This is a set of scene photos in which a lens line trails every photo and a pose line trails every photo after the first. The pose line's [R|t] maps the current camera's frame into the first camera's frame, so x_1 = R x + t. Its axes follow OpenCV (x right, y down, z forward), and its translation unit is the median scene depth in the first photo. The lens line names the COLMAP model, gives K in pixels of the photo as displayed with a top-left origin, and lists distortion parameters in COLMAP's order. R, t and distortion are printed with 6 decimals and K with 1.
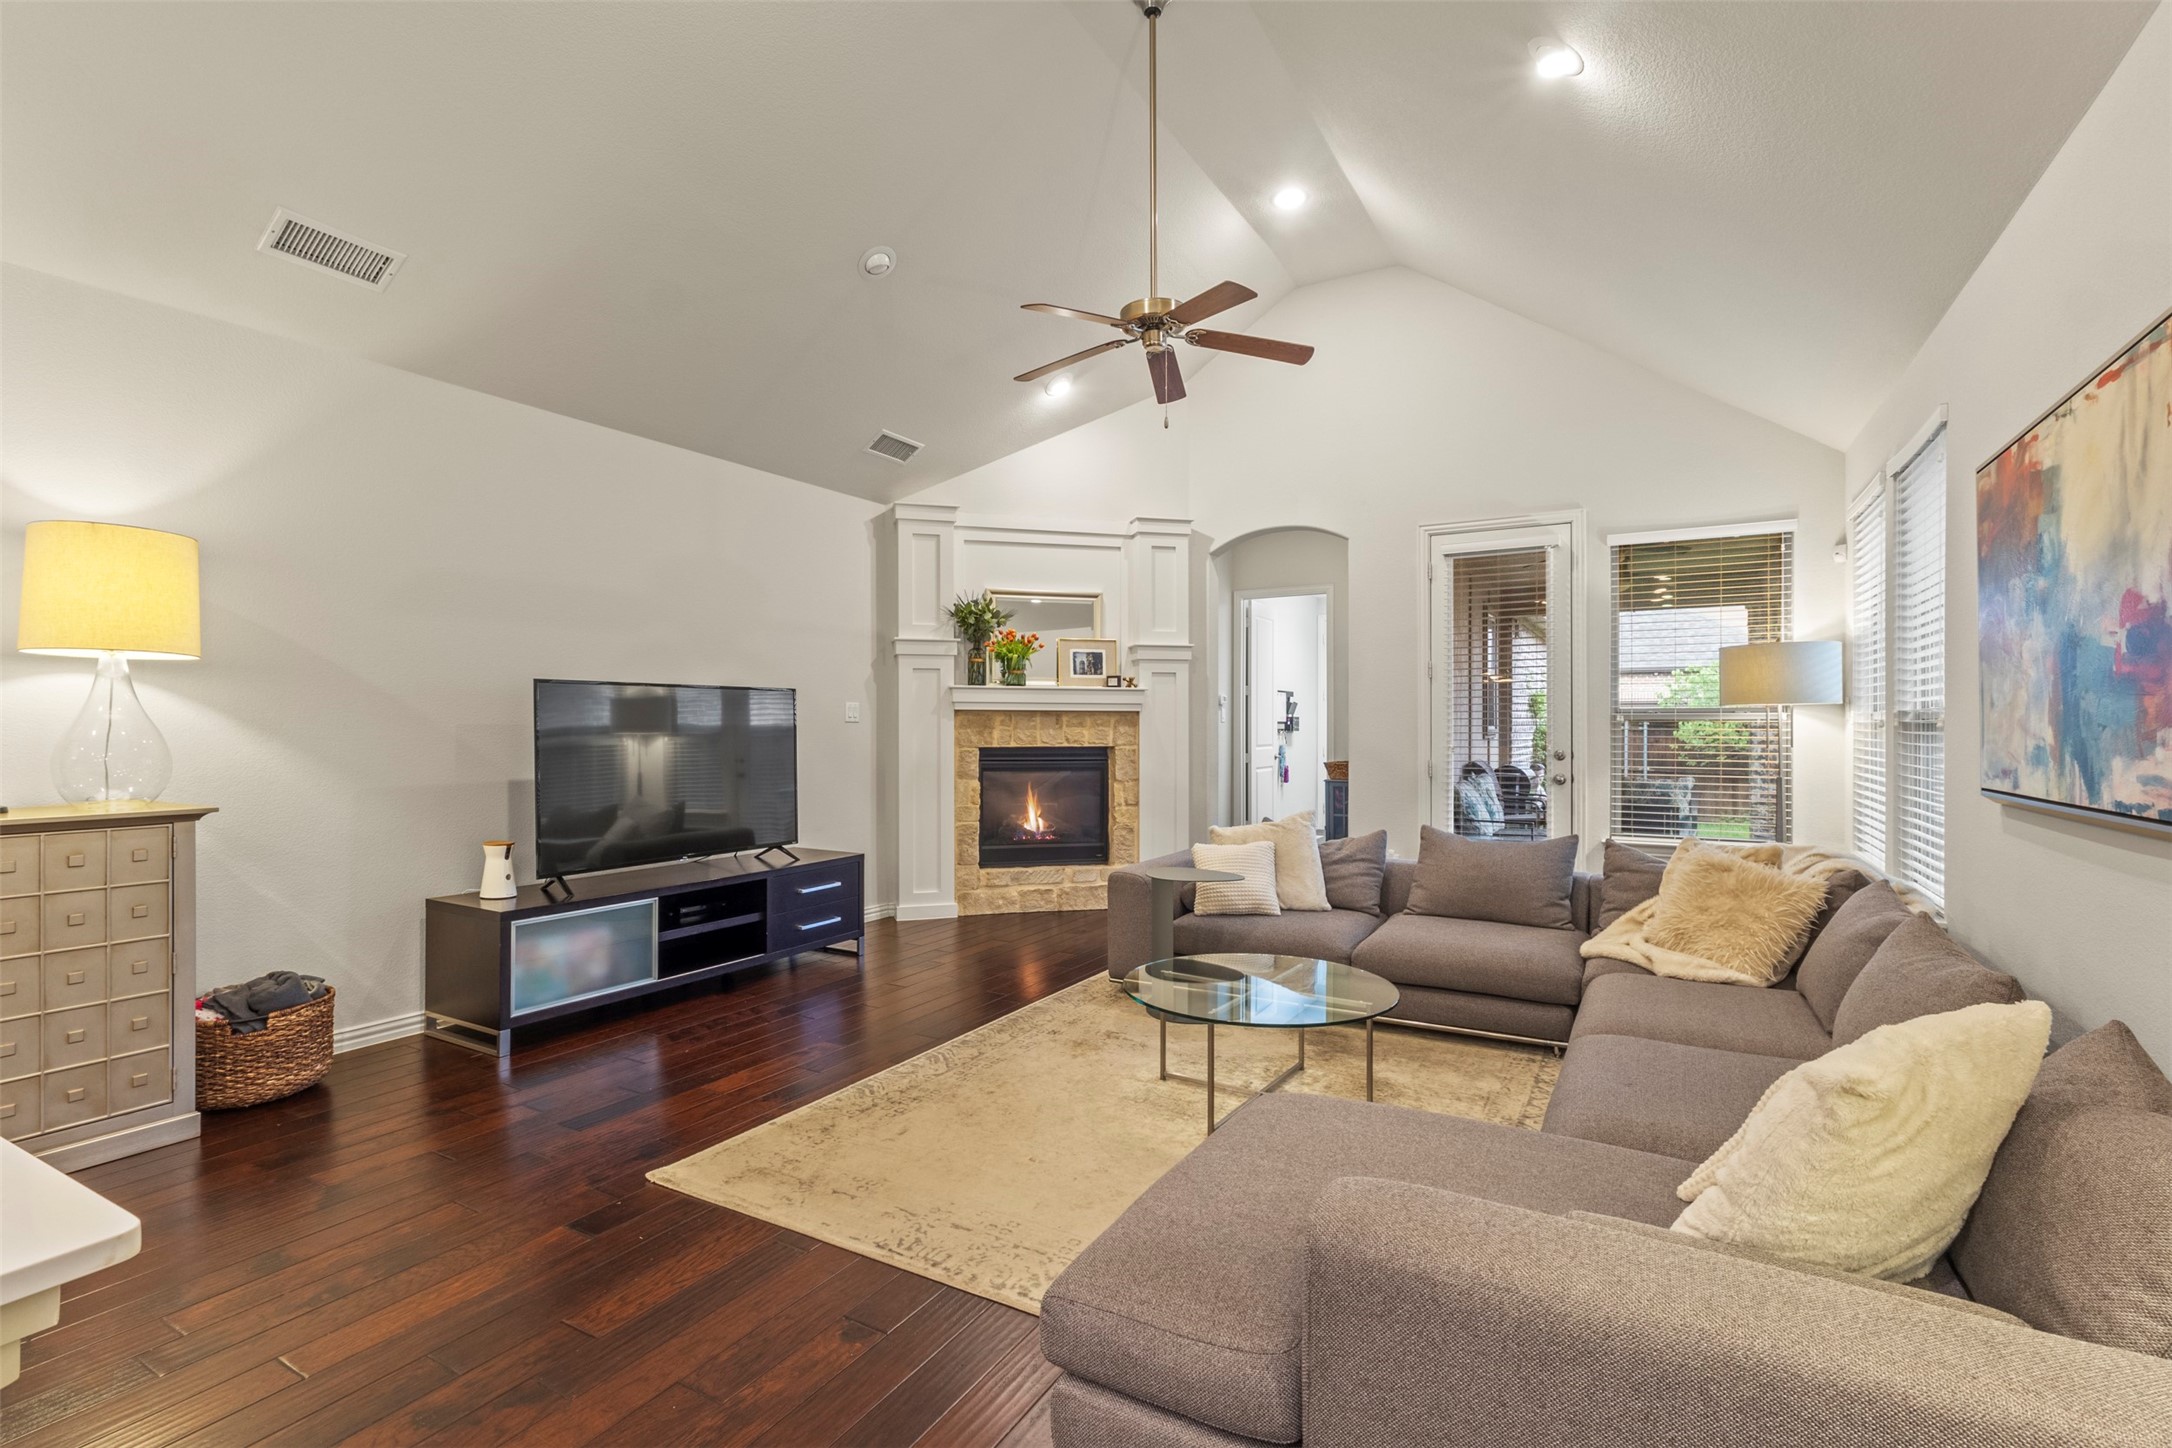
lens RADIAL K [[1006.7, 0, 1086.0], [0, 1006.7, 724.0], [0, 0, 1]] dist [-0.013644, 0.000562]
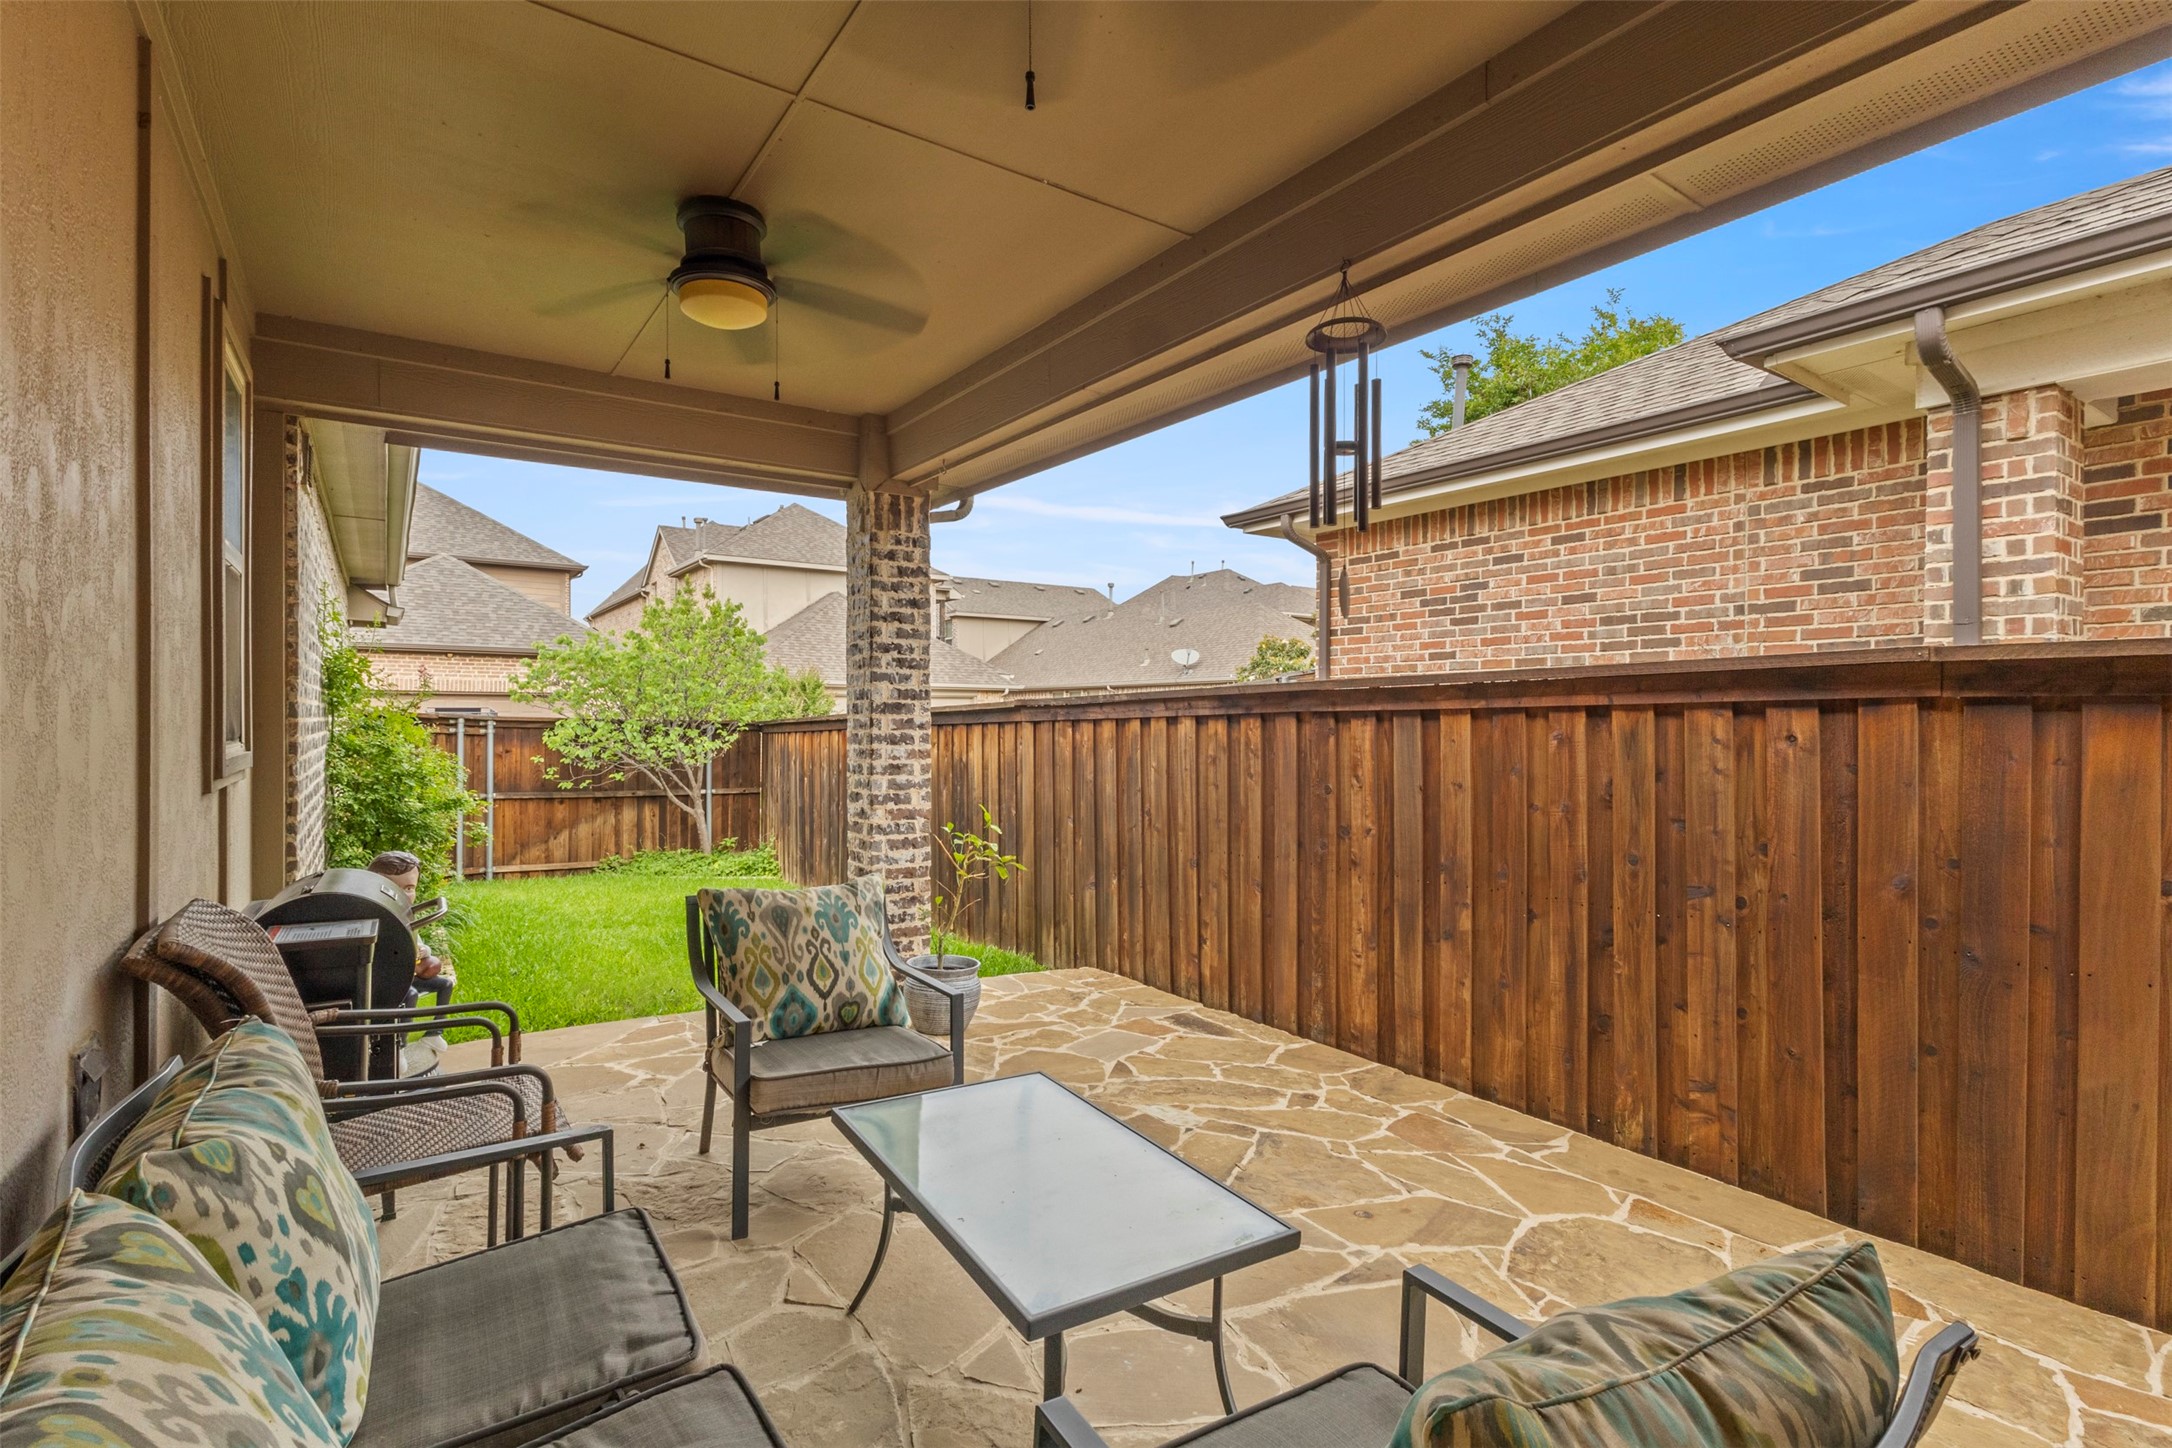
lens RADIAL K [[1006.7, 0, 1086.0], [0, 1006.7, 724.0], [0, 0, 1]] dist [-0.013644, 0.000562]
pose [[0.429932, -0.000728, 0.902861, 0.399202], [-0.001473, 0.999998, 0.001508, -0.006159], [-0.902860, -0.001978, 0.429930, 1.042666]]
